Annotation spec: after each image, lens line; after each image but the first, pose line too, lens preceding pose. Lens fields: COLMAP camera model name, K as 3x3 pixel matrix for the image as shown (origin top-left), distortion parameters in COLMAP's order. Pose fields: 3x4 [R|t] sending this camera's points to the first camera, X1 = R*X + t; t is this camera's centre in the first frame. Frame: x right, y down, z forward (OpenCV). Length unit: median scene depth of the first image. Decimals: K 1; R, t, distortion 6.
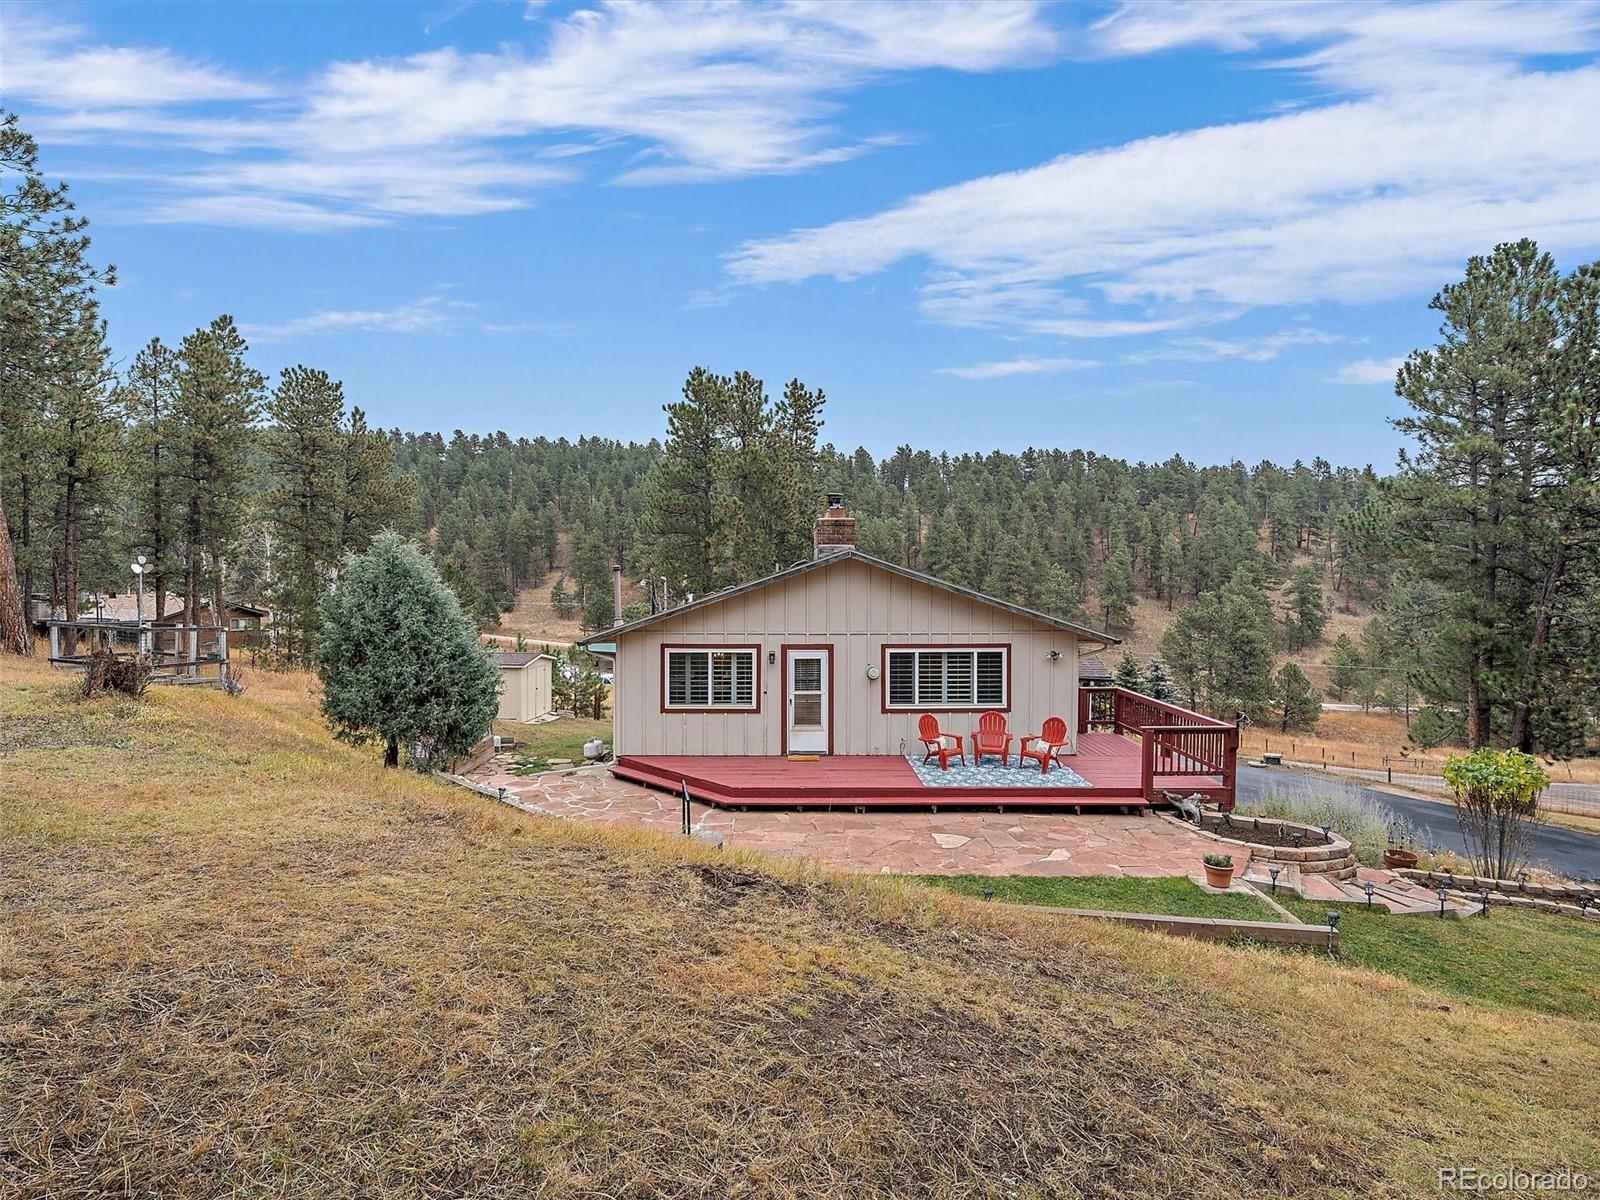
lens RADIAL K [[826.0, 0, 795.0], [0, 826.0, 618.9], [0, 0, 1]] dist [0.003306, -0.000725]
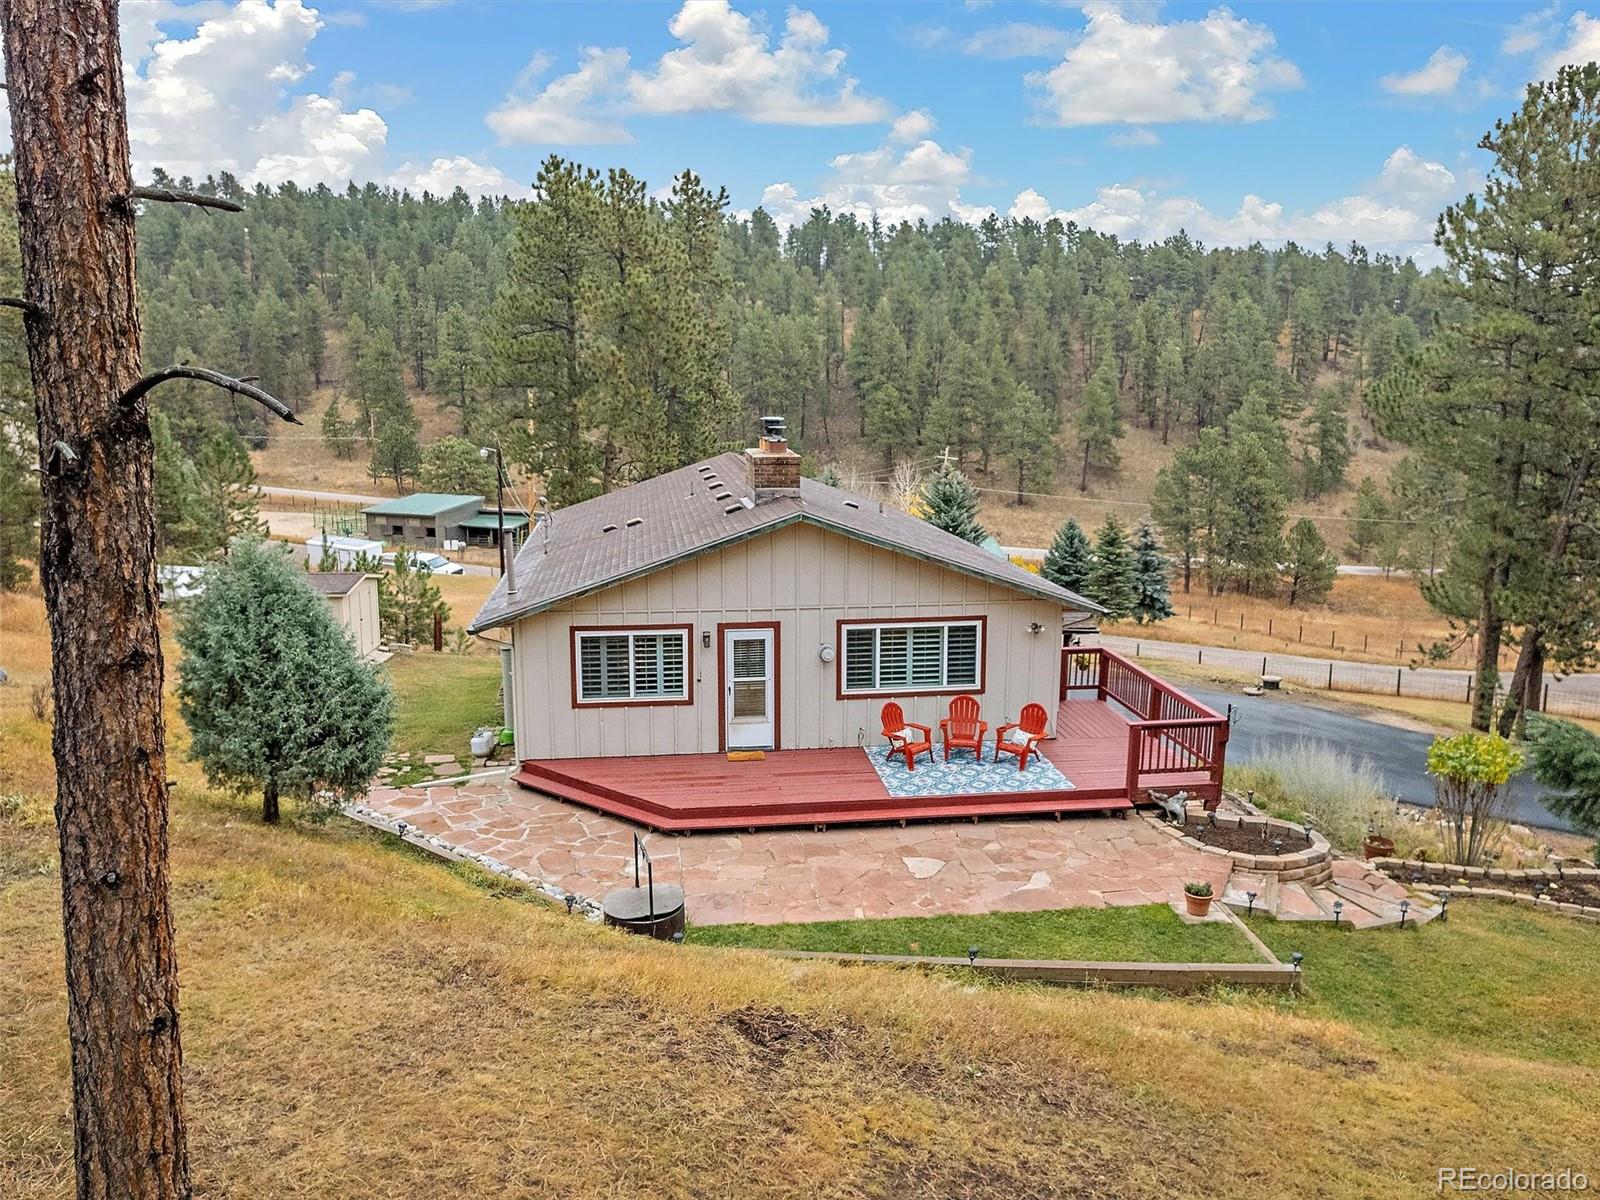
lens RADIAL K [[1133.8, 0, 816.7], [0, 1133.8, 617.5], [0, 0, 1]] dist [-0.052088, 0.037243]
pose [[0.991569, -0.020551, 0.127938, -0.061898], [0.000827, 0.988326, 0.152353, -0.144852], [-0.129575, -0.150963, 0.980010, -0.122726]]
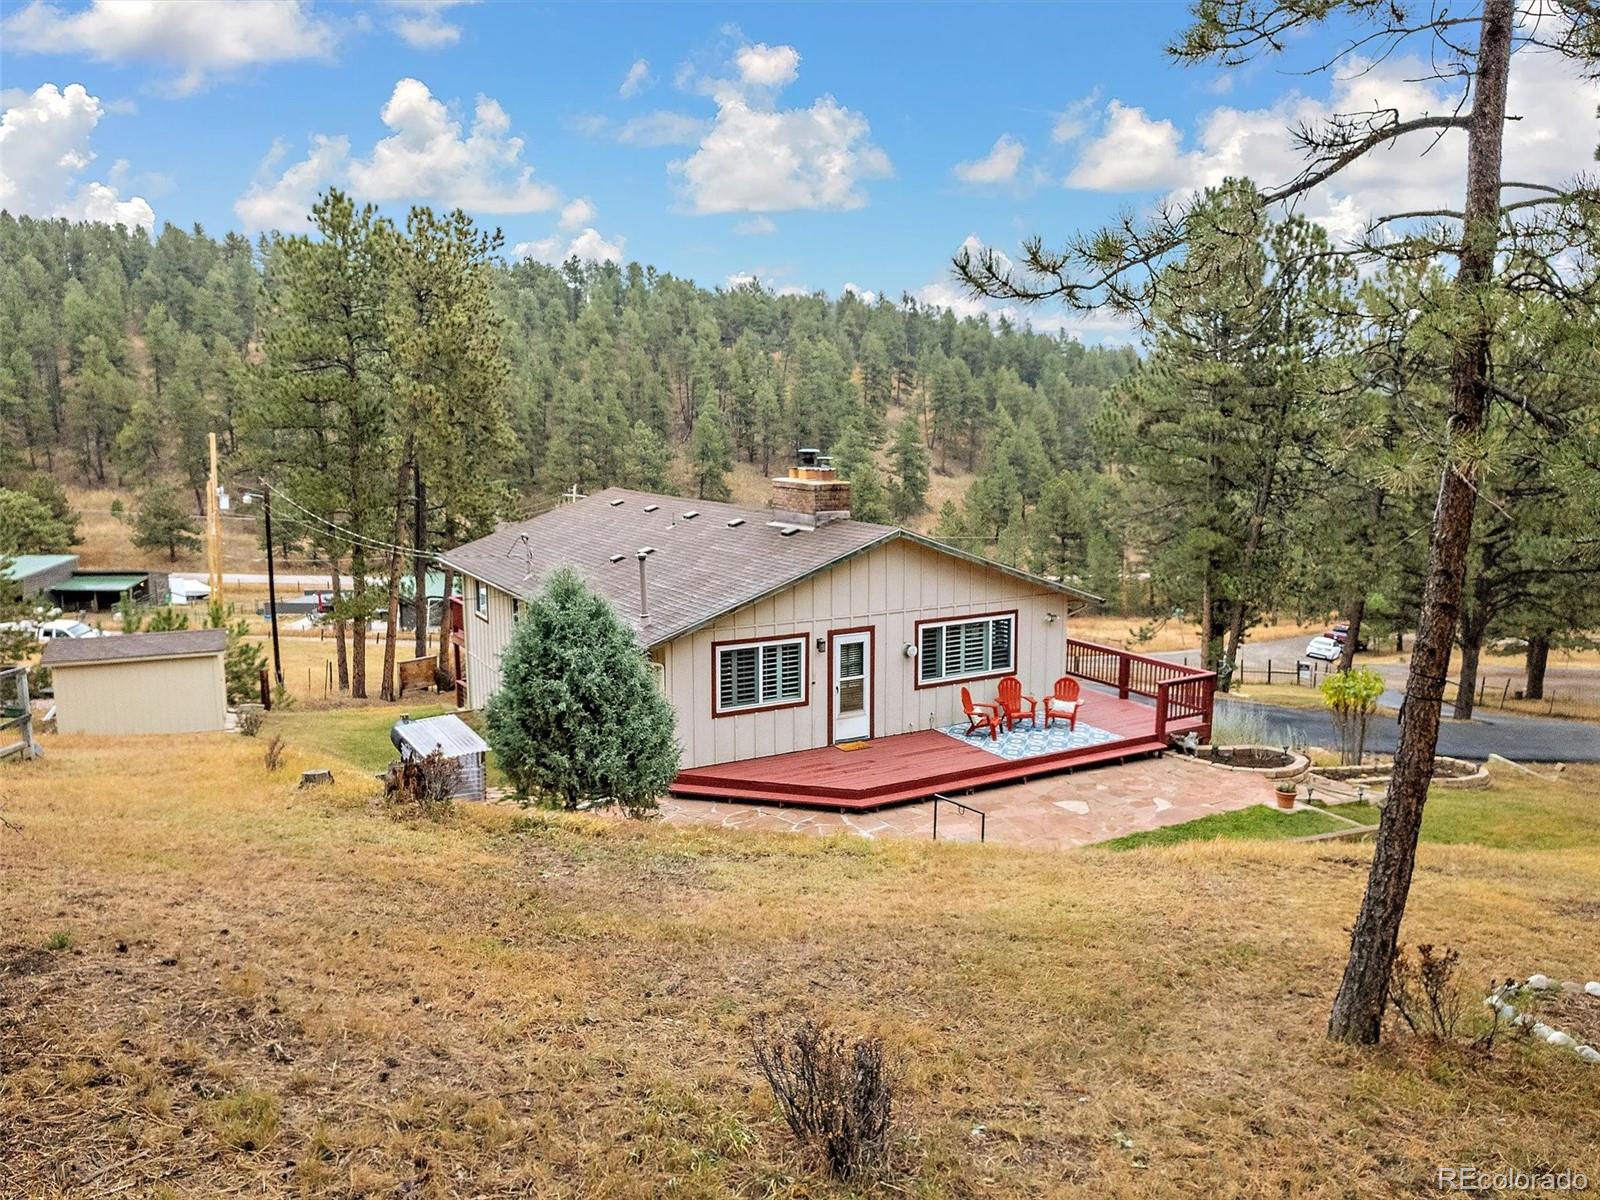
lens RADIAL K [[1133.8, 0, 820.6], [0, 1133.8, 604.1], [0, 0, 1]] dist [-0.052088, 0.037243]
pose [[0.873485, -0.077684, 0.480614, -0.626236], [0.025880, 0.993201, 0.113500, -0.141818], [-0.486163, -0.086703, 0.869556, -0.108016]]
